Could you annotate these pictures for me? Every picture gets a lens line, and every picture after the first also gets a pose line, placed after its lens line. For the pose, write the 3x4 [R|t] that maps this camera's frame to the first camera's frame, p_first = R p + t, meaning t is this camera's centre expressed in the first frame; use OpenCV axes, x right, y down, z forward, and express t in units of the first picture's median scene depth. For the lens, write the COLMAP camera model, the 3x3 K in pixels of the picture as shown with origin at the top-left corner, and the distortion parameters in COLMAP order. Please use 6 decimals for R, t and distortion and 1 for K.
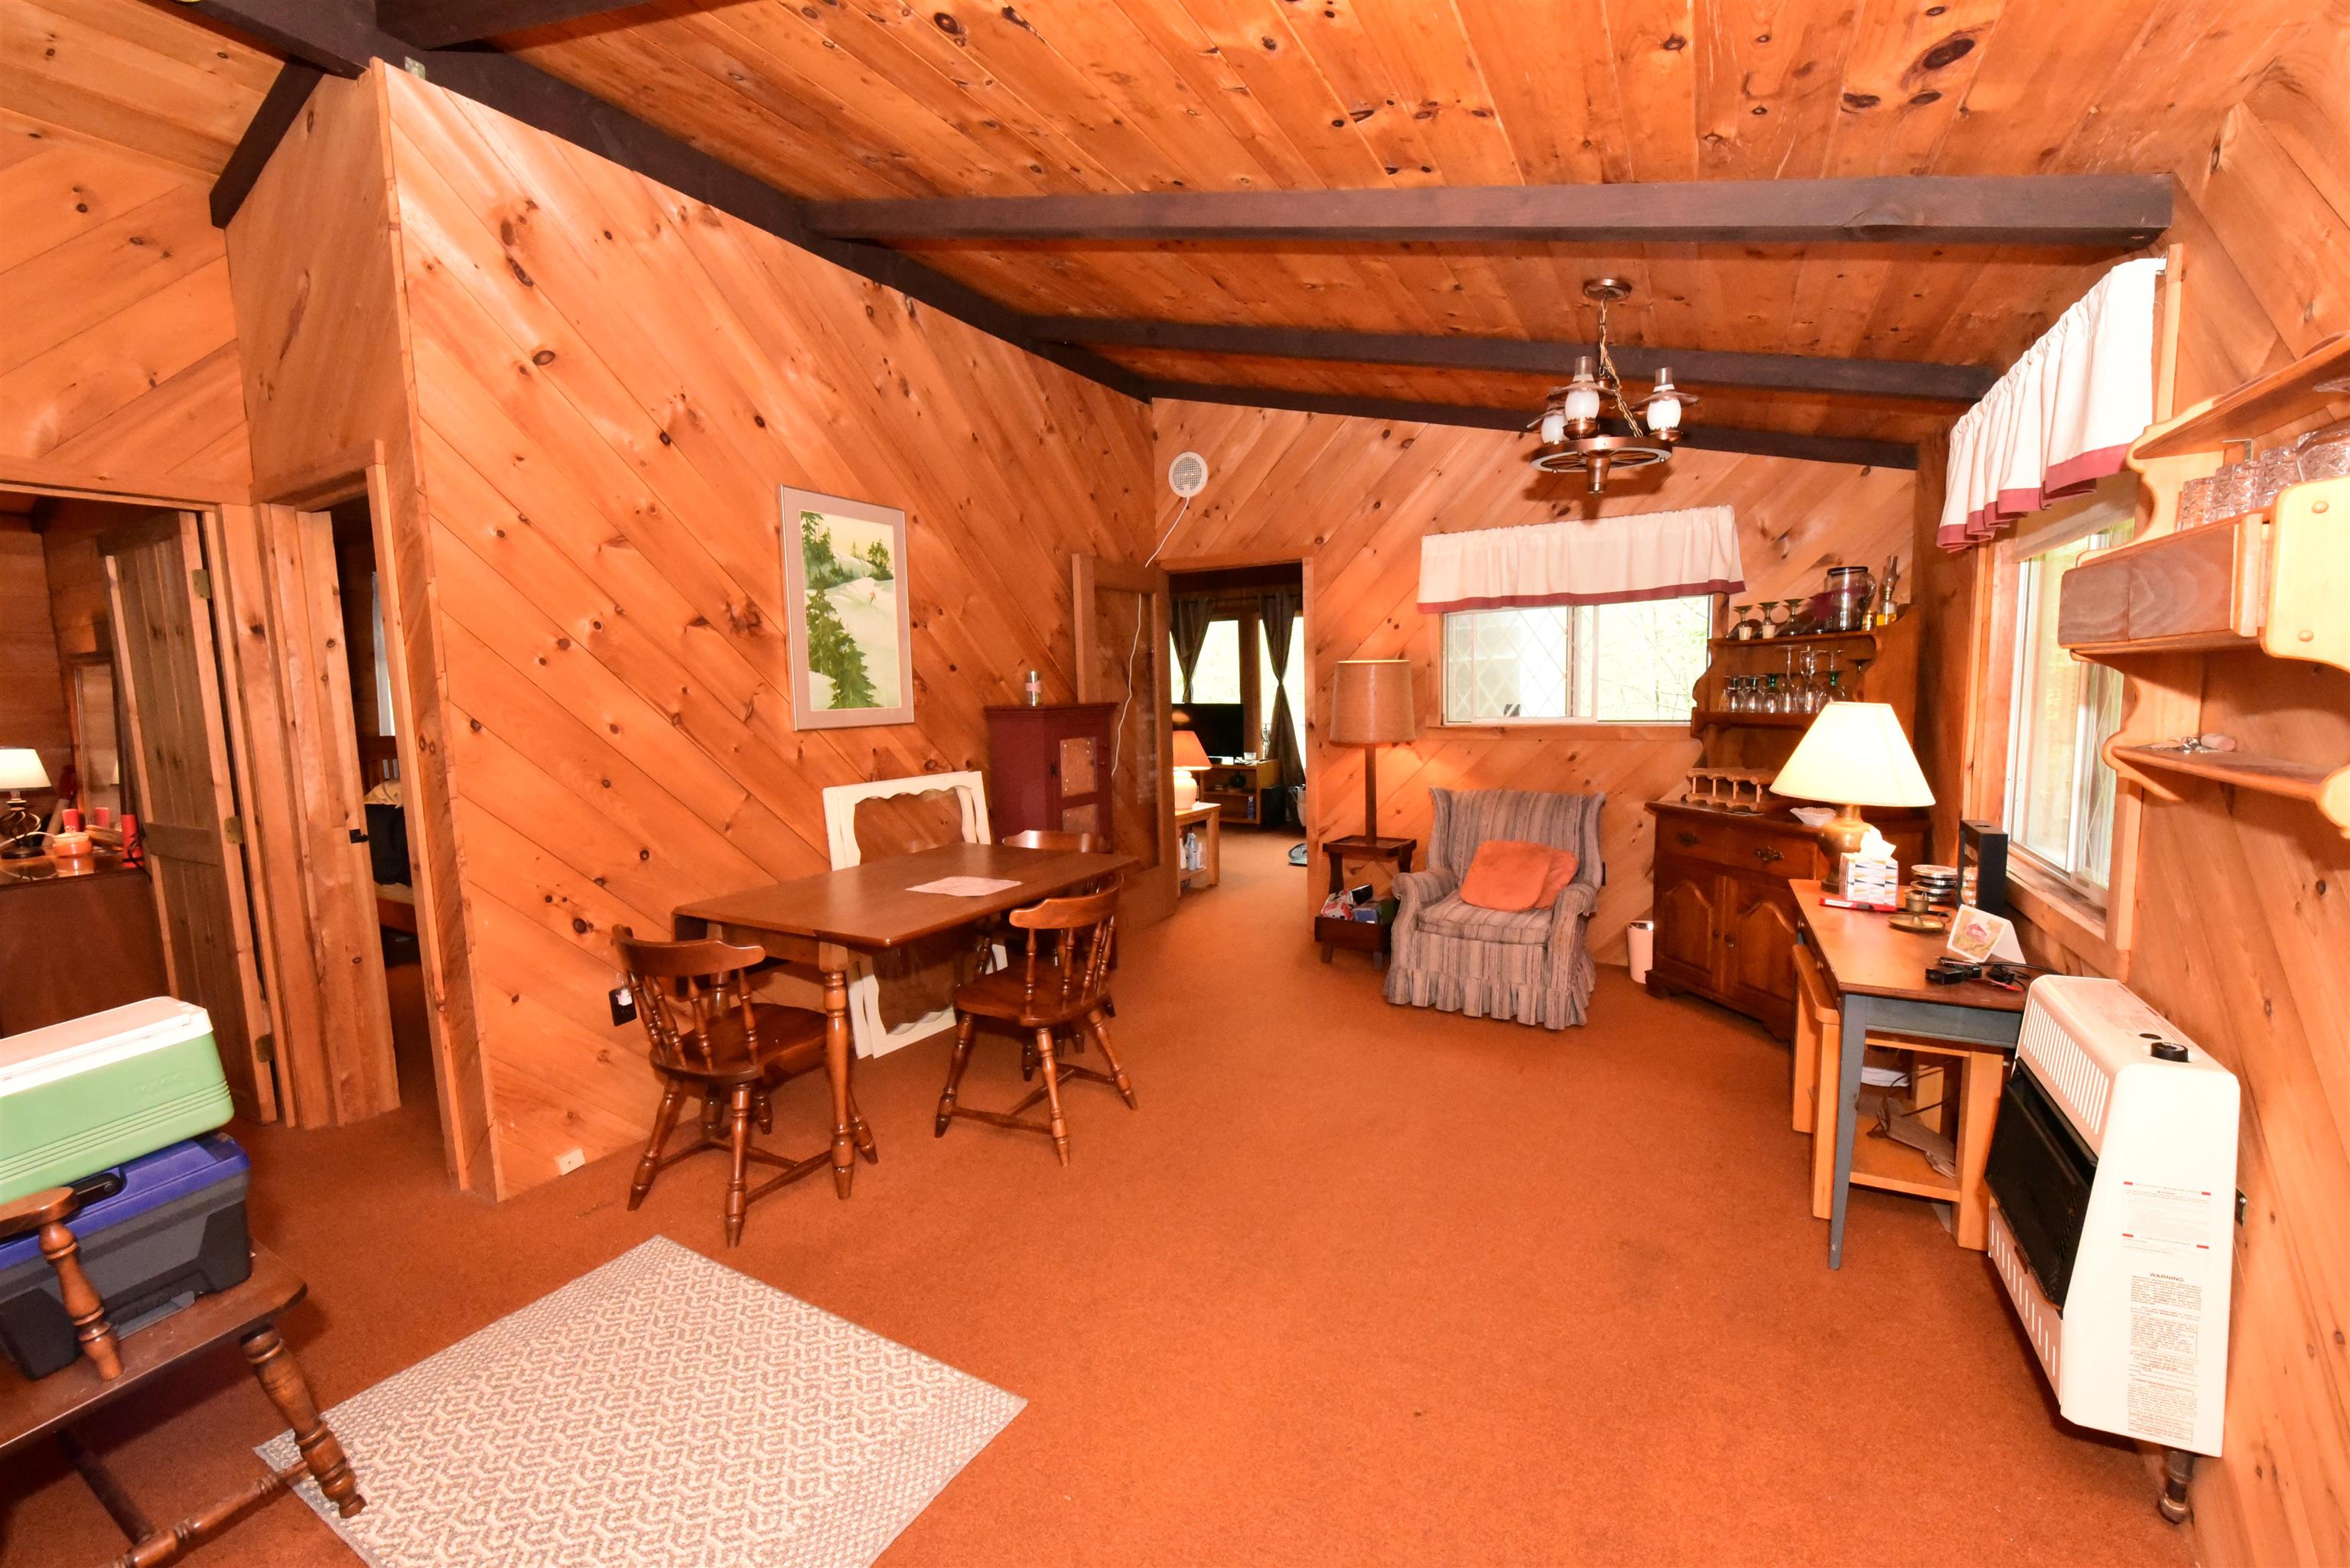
lens RADIAL K [[929.7, 0, 1186.6], [0, 929.7, 779.1], [0, 0, 1]] dist [-0.002529, -0.003721]
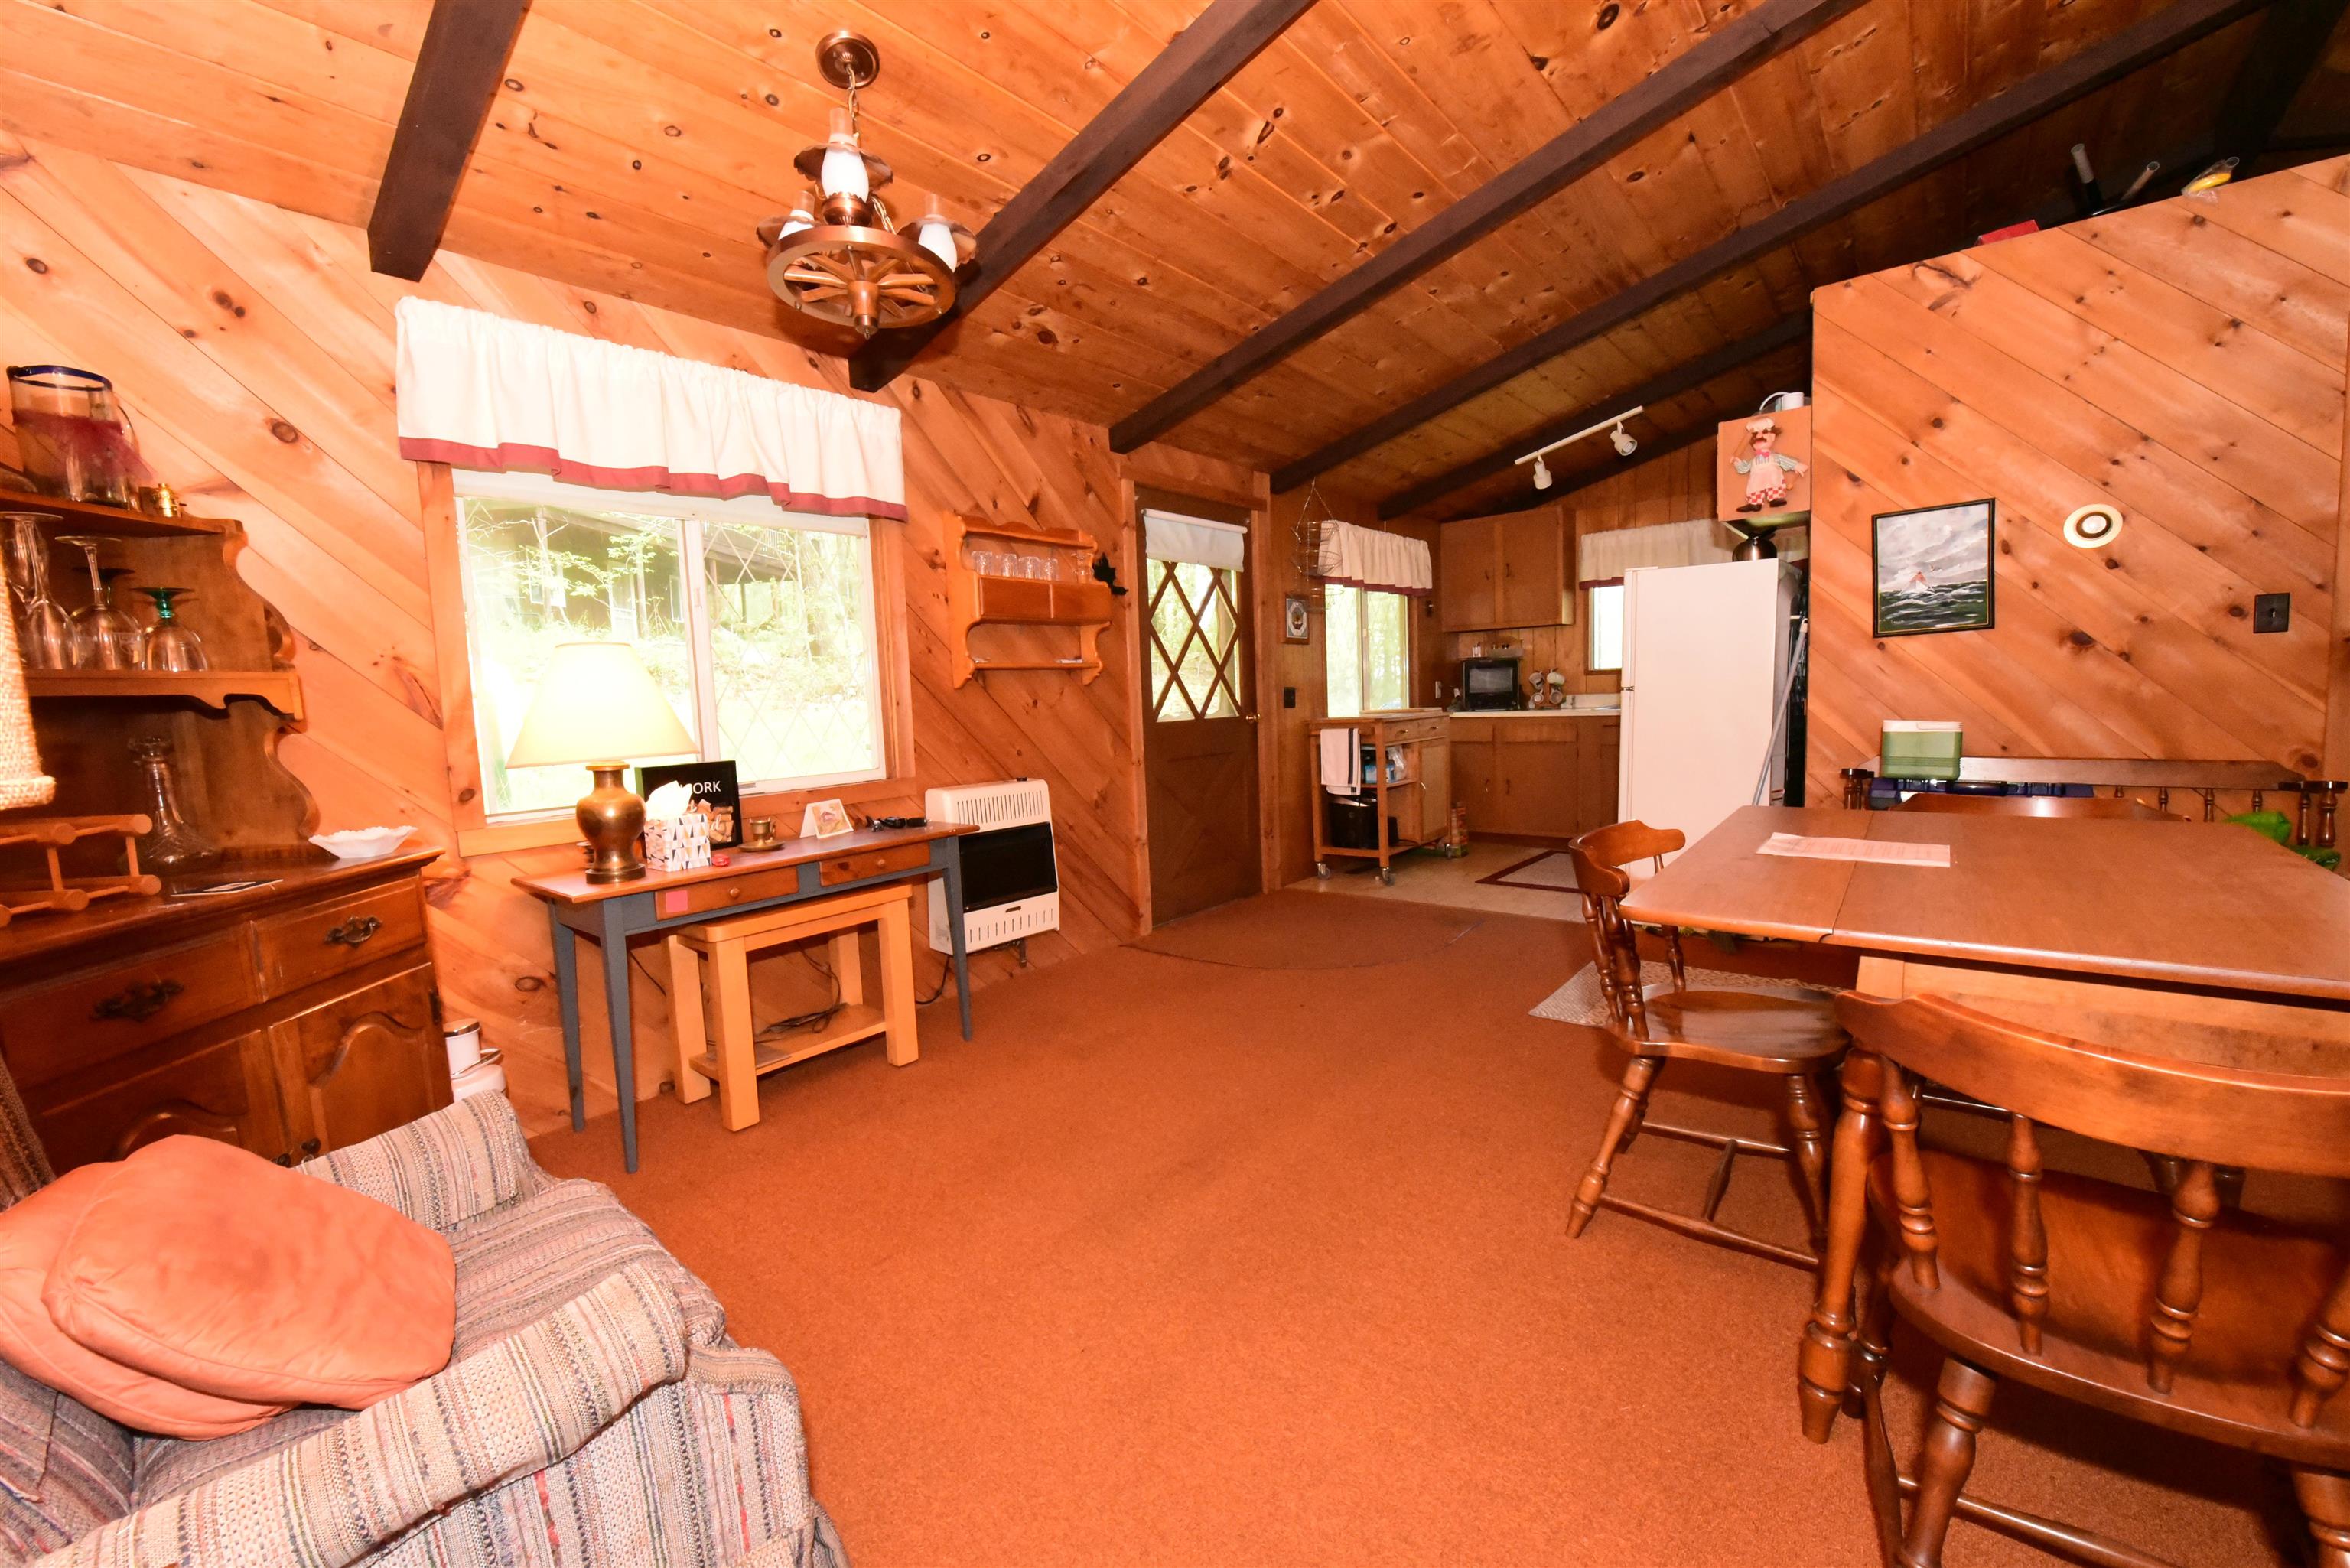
lens RADIAL K [[929.7, 0, 1186.6], [0, 929.7, 779.1], [0, 0, 1]] dist [-0.002529, -0.003721]
pose [[-0.983879, 0.045650, 0.172912, 0.066267], [0.079464, 0.977775, 0.194017, -0.066265], [-0.160212, 0.204629, -0.965639, 1.368389]]
